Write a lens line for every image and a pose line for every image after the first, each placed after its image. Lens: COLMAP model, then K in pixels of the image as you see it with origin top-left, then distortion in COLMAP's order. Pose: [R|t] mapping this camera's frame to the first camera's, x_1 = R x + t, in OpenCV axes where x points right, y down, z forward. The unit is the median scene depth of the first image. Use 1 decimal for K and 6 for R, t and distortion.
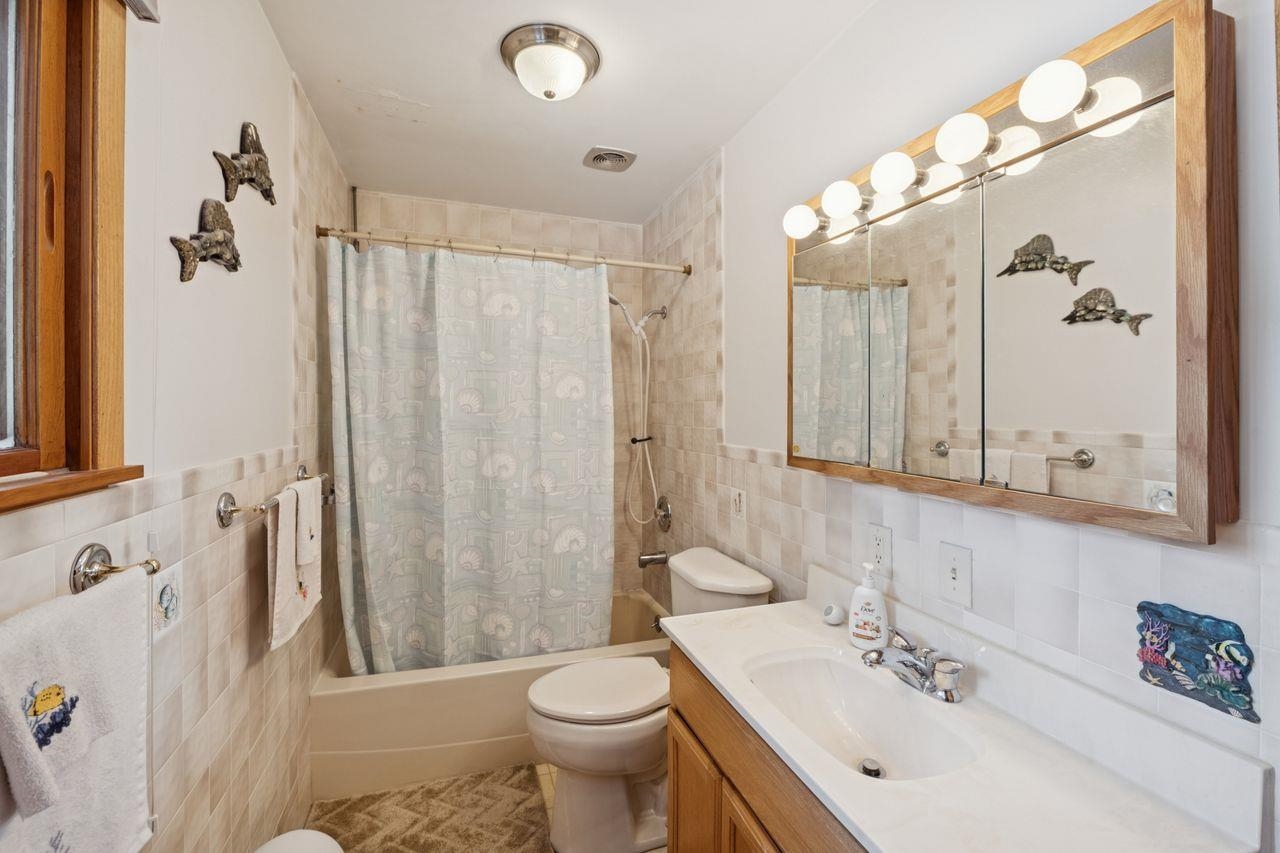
lens RADIAL K [[540.5, 0, 642.6], [0, 540.5, 401.3], [0, 0, 1]] dist [-0.003632, -0.000784]
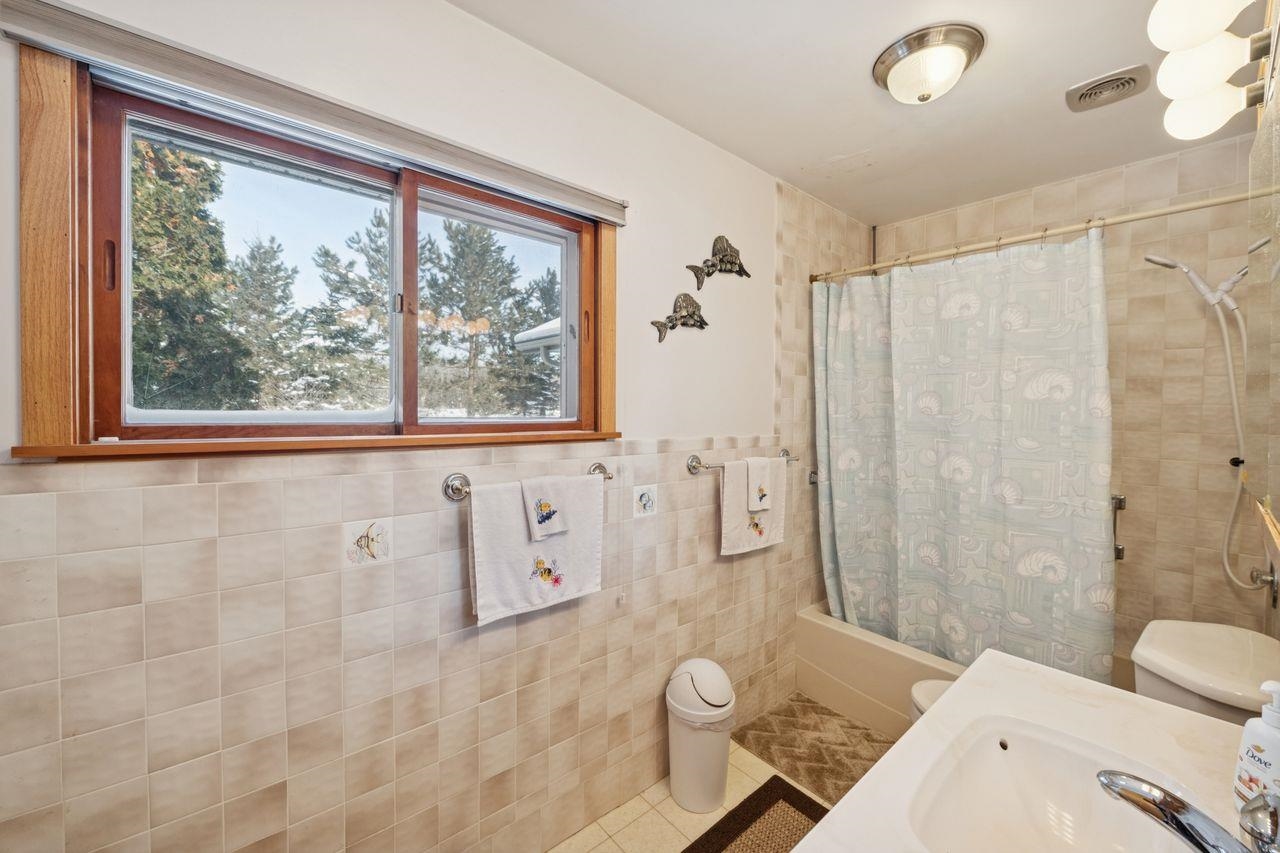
lens RADIAL K [[506.6, 0, 639.6], [0, 506.6, 416.4], [0, 0, 1]] dist [-0.001699, -0.000637]
pose [[0.372544, 0.013755, -0.927912, 0.385374], [0.001395, 0.999881, 0.015381, 0.008239], [0.928013, -0.007025, 0.372481, 0.113560]]
